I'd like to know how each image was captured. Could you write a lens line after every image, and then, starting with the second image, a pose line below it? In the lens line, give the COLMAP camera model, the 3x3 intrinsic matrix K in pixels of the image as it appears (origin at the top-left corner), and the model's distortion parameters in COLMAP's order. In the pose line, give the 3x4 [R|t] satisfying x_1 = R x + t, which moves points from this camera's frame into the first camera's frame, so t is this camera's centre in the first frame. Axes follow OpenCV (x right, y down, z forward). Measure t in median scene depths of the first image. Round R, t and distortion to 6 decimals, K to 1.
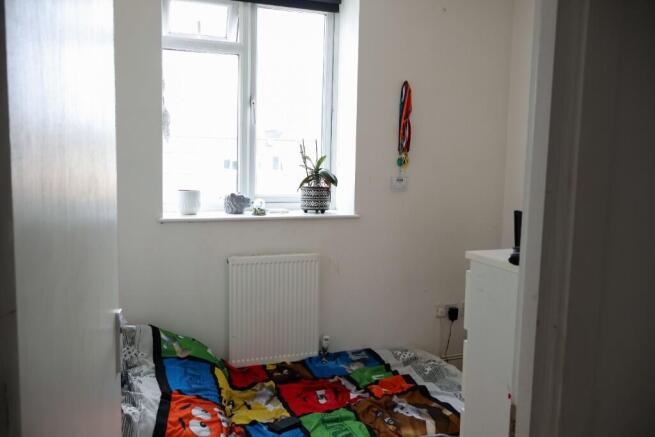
lens RADIAL K [[558.8, 0, 326.2], [0, 558.8, 222.5], [0, 0, 1]] dist [-0.008669, 0.002224]
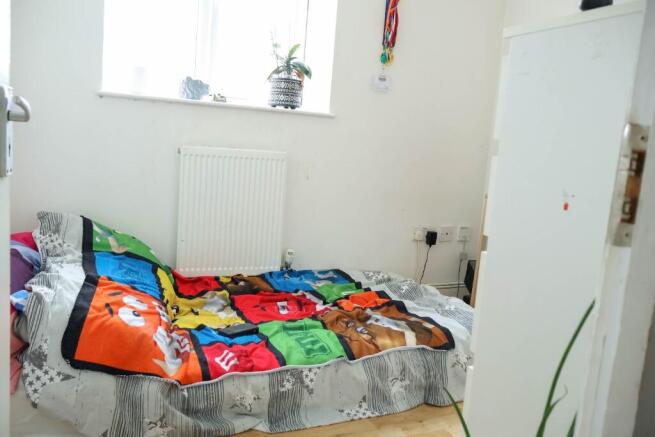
lens RADIAL K [[558.8, 0, 326.2], [0, 558.8, 222.5], [0, 0, 1]] dist [-0.008669, 0.002224]
pose [[0.996299, 0.048326, 0.071085, -0.009103], [-0.051079, 0.997993, 0.037439, 0.141108], [-0.069133, -0.040932, 0.996767, 0.140600]]
